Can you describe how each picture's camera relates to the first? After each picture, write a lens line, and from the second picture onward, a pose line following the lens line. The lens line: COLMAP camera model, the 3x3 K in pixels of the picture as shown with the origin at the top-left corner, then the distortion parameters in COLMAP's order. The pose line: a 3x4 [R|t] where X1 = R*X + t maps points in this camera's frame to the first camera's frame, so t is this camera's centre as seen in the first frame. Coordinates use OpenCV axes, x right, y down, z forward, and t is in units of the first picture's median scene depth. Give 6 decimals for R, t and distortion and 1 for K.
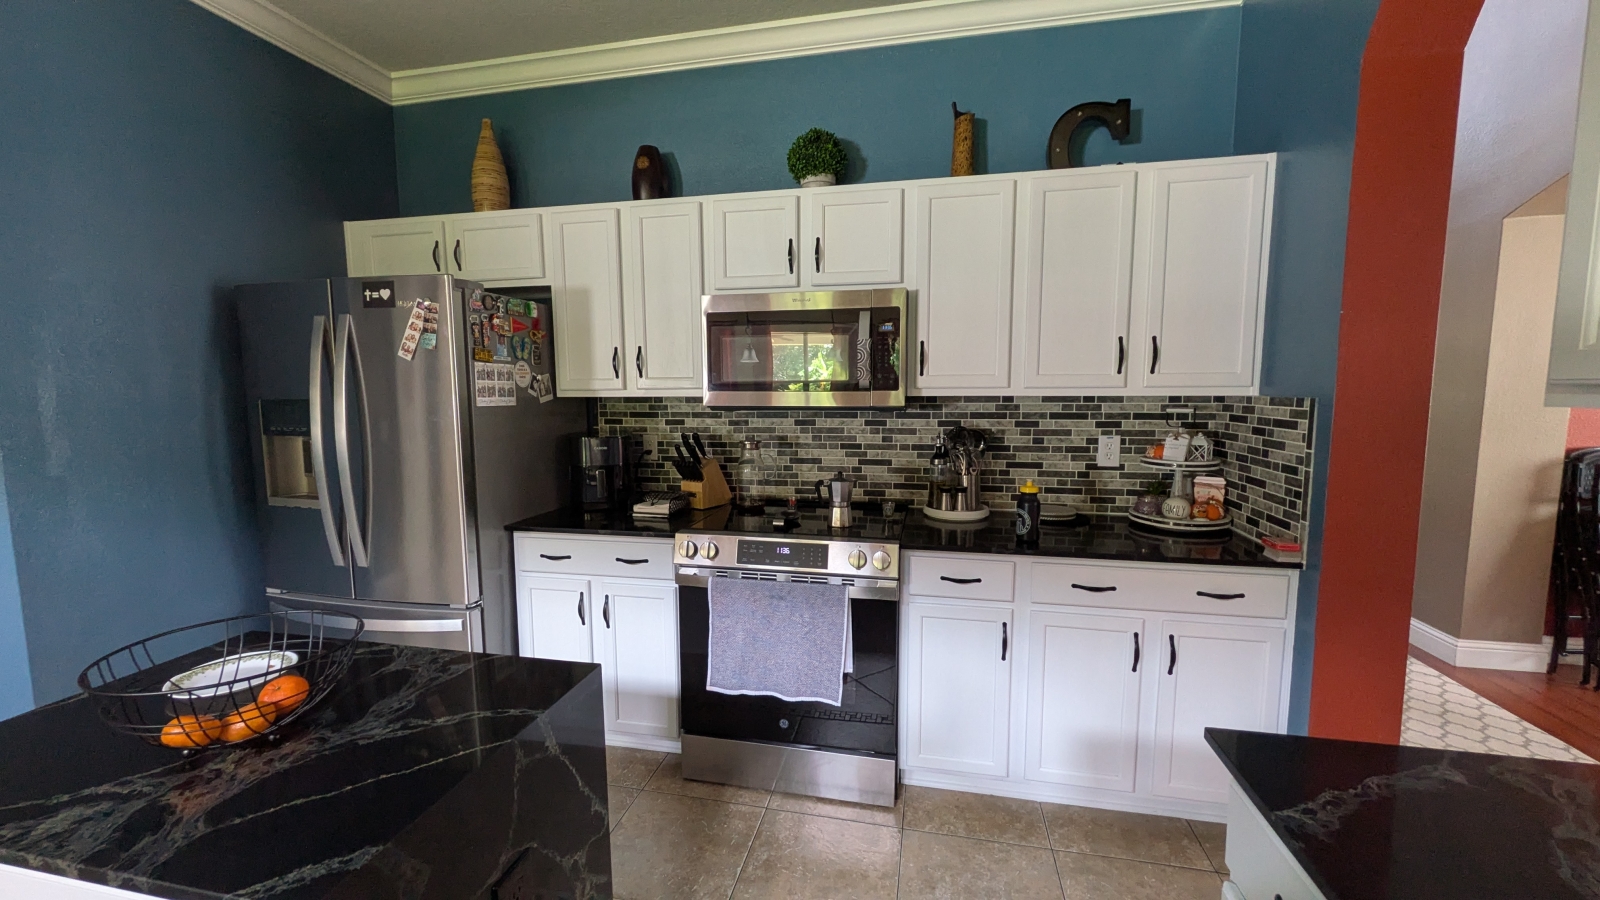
lens RADIAL K [[623.3, 0, 800.7], [0, 623.3, 453.3], [0, 0, 1]] dist [0.015525, -0.009701]
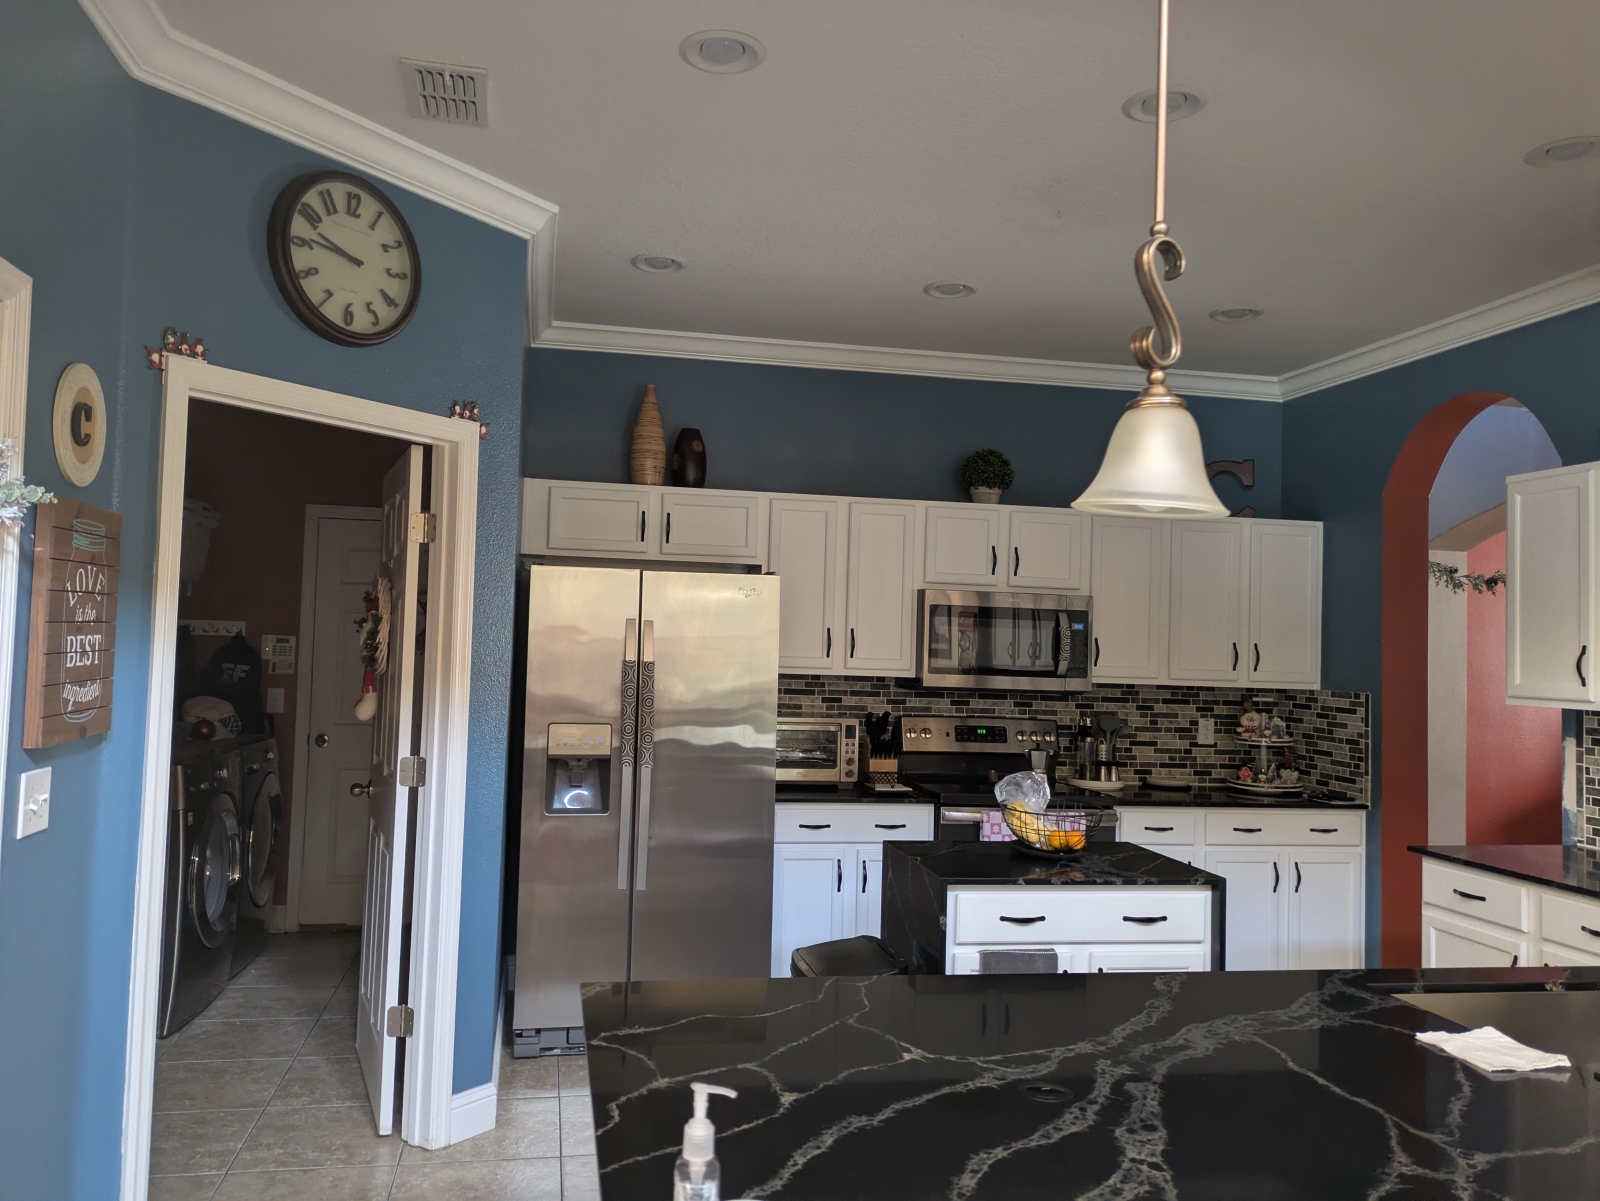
lens RADIAL K [[1177.4, 0, 744.7], [0, 1177.4, 595.2], [0, 0, 1]] dist [0.036504, -0.036043]
pose [[0.928578, 0.050229, 0.367722, -1.214436], [0.001535, 0.990271, -0.139142, 0.053794], [-0.371134, 0.129769, 0.919467, -0.819567]]
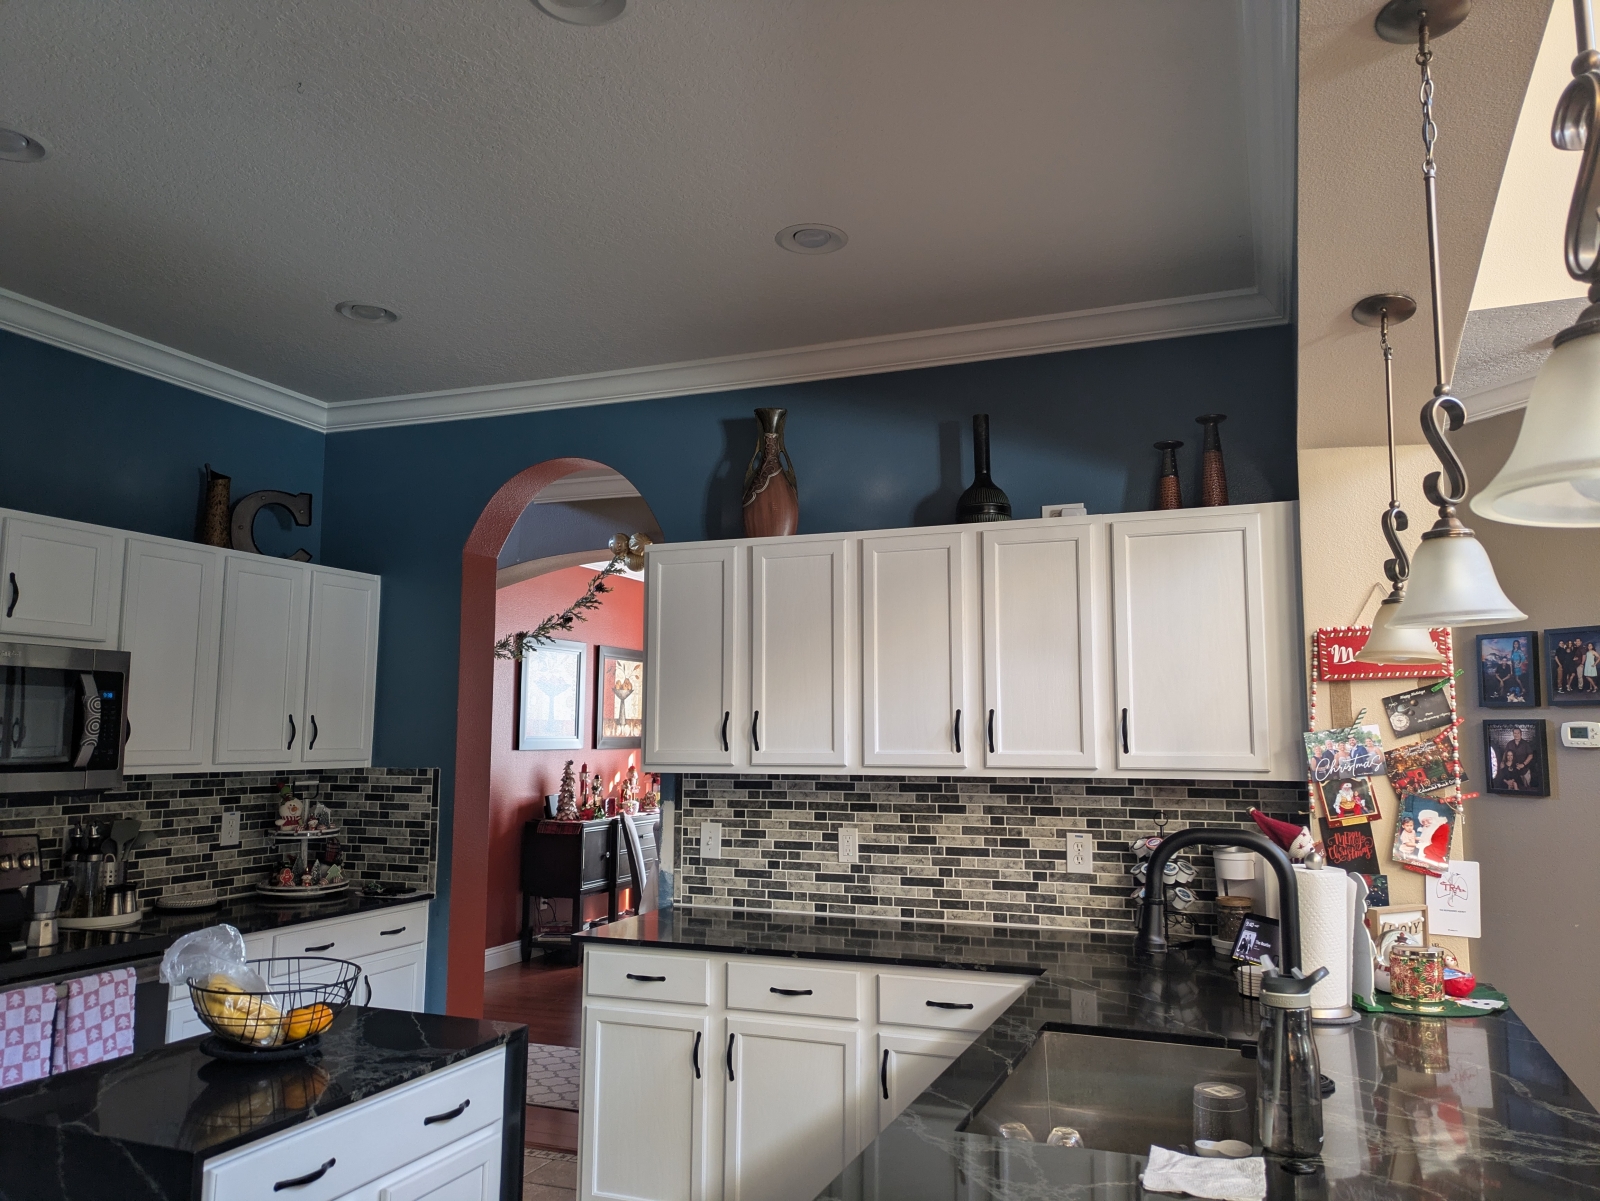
lens RADIAL K [[1182.3, 0, 824.6], [0, 1182.3, 609.3], [0, 0, 1]] dist [0.035456, -0.021198]
pose [[0.156066, 0.111502, 0.981433, -1.207046], [0.098467, 0.986902, -0.127781, -0.012319], [-0.982826, 0.116581, 0.143042, -0.185131]]
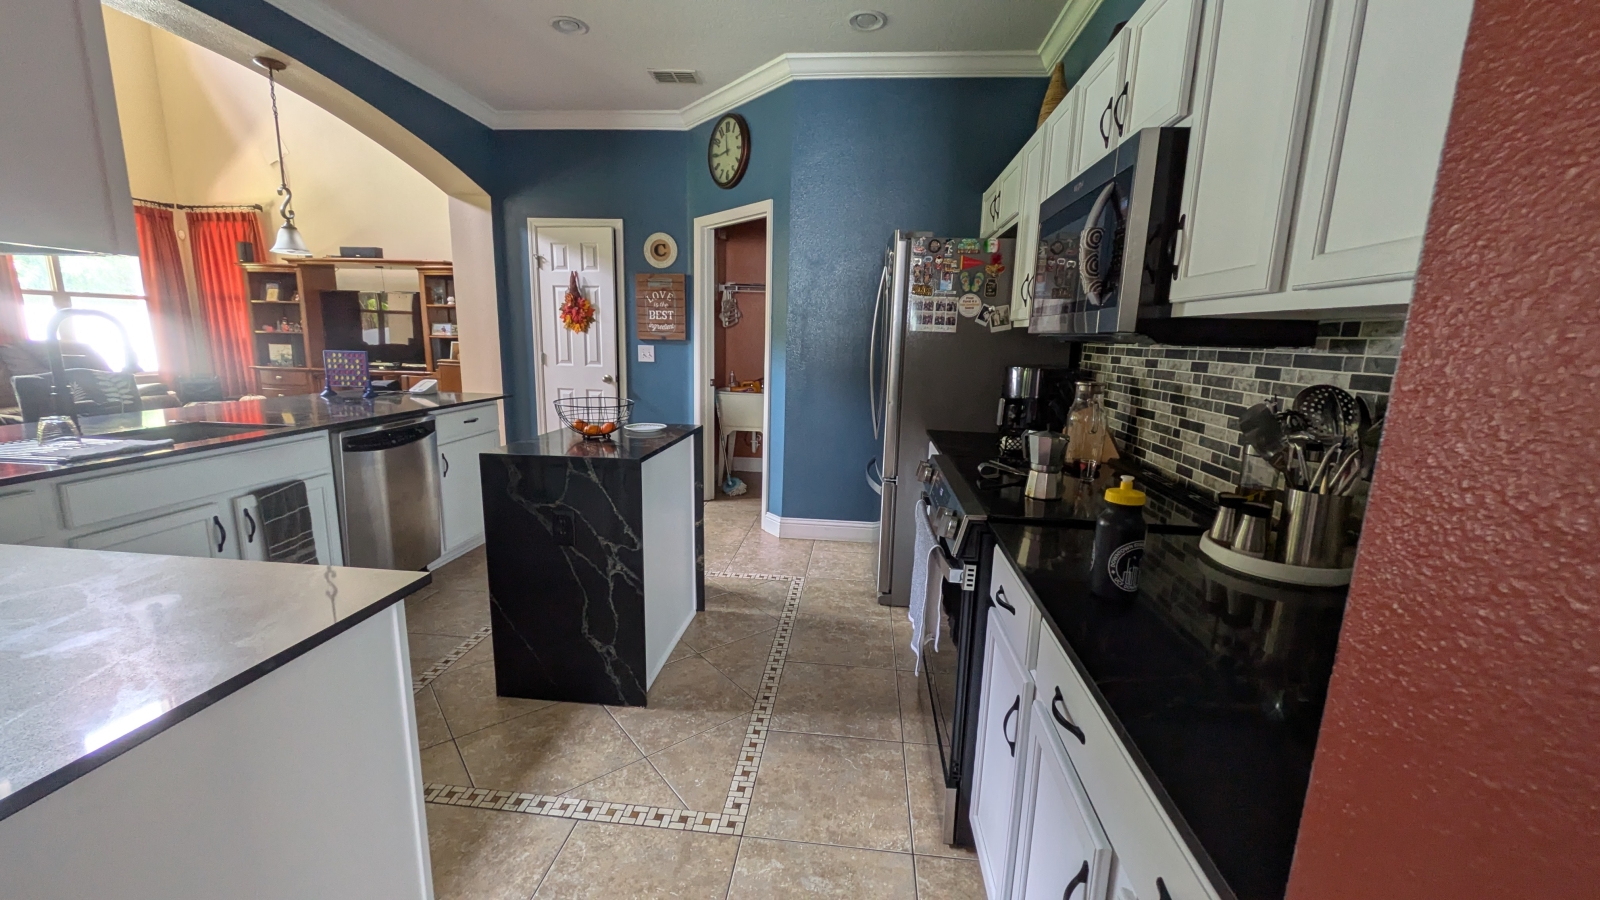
lens RADIAL K [[623.3, 0, 800.7], [0, 623.3, 453.3], [0, 0, 1]] dist [0.015525, -0.009701]
pose [[0.098990, 0.193657, -0.976063, 0.699113], [-0.129875, 0.975004, 0.180275, -0.028540], [0.986577, 0.108921, 0.121667, 0.587261]]
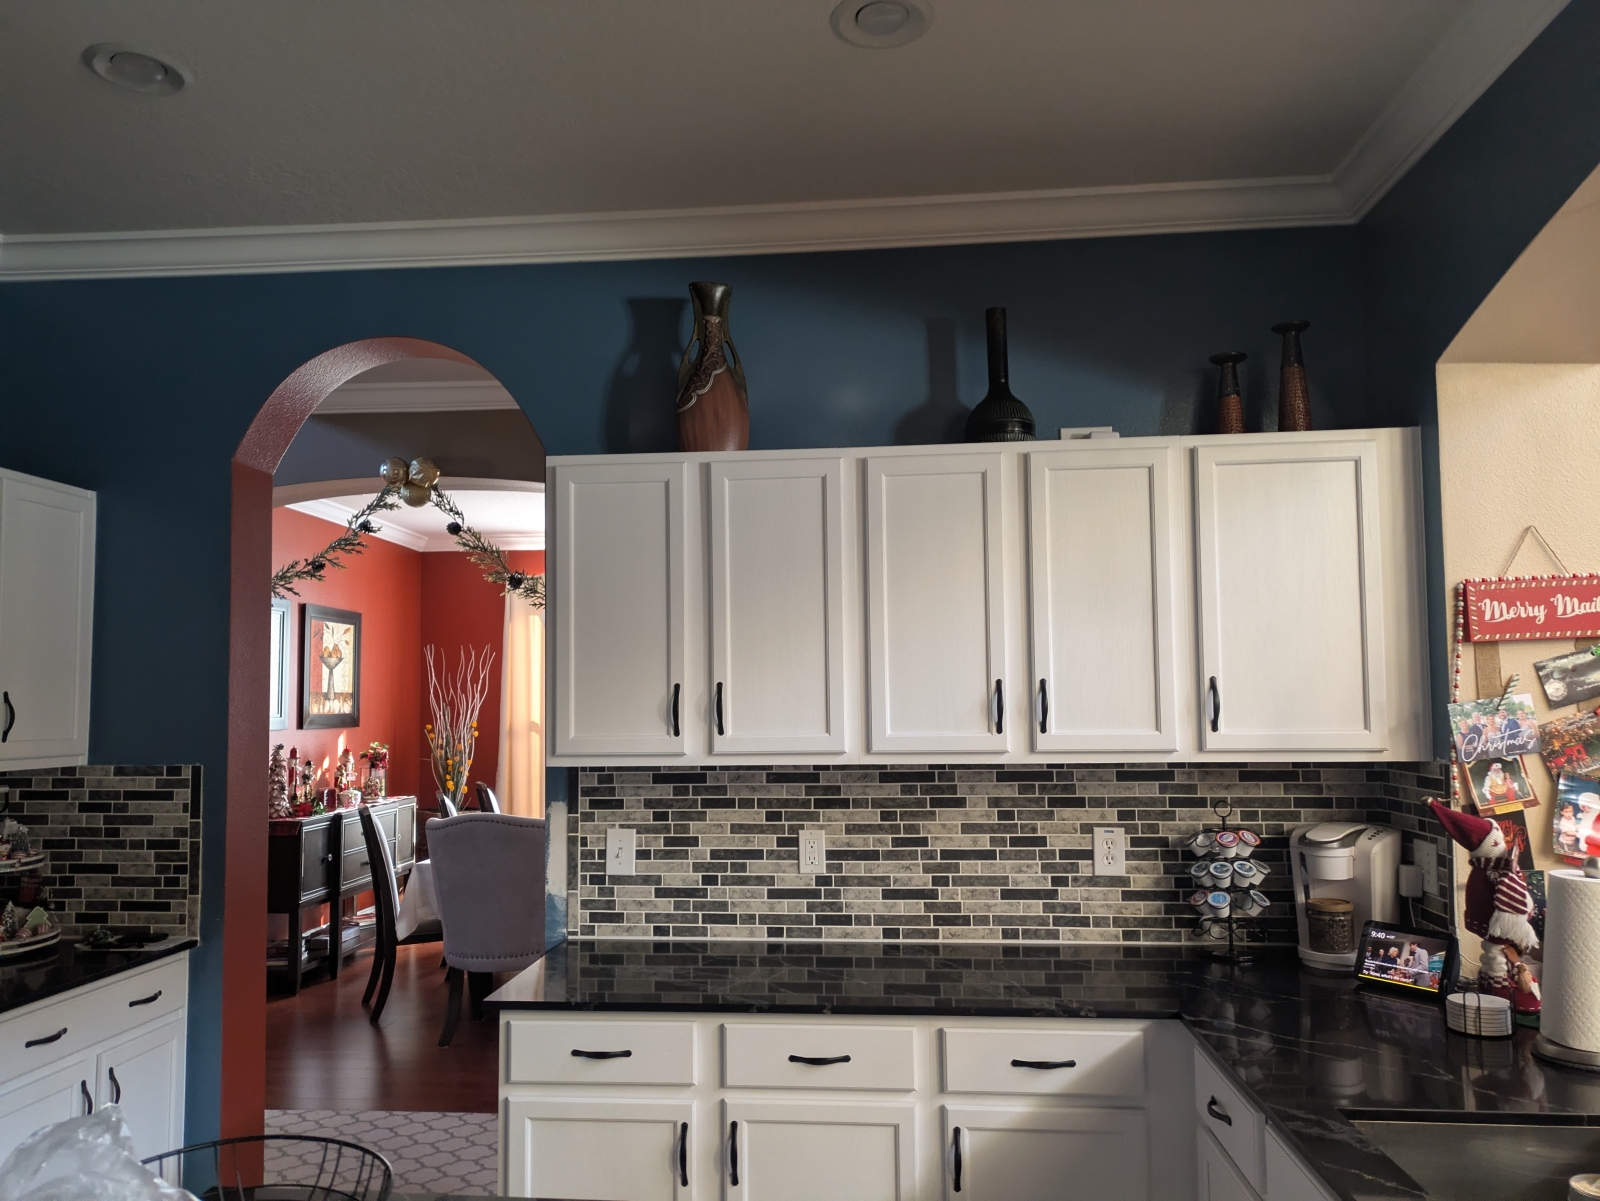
lens RADIAL K [[1183.8, 0, 794.8], [0, 1183.8, 634.2], [0, 0, 1]] dist [0.040135, -0.038924]
pose [[-0.120406, 0.065721, 0.990547, -0.846508], [0.111909, 0.992345, -0.052237, -0.066035], [-0.986397, 0.104562, -0.126839, 0.214335]]
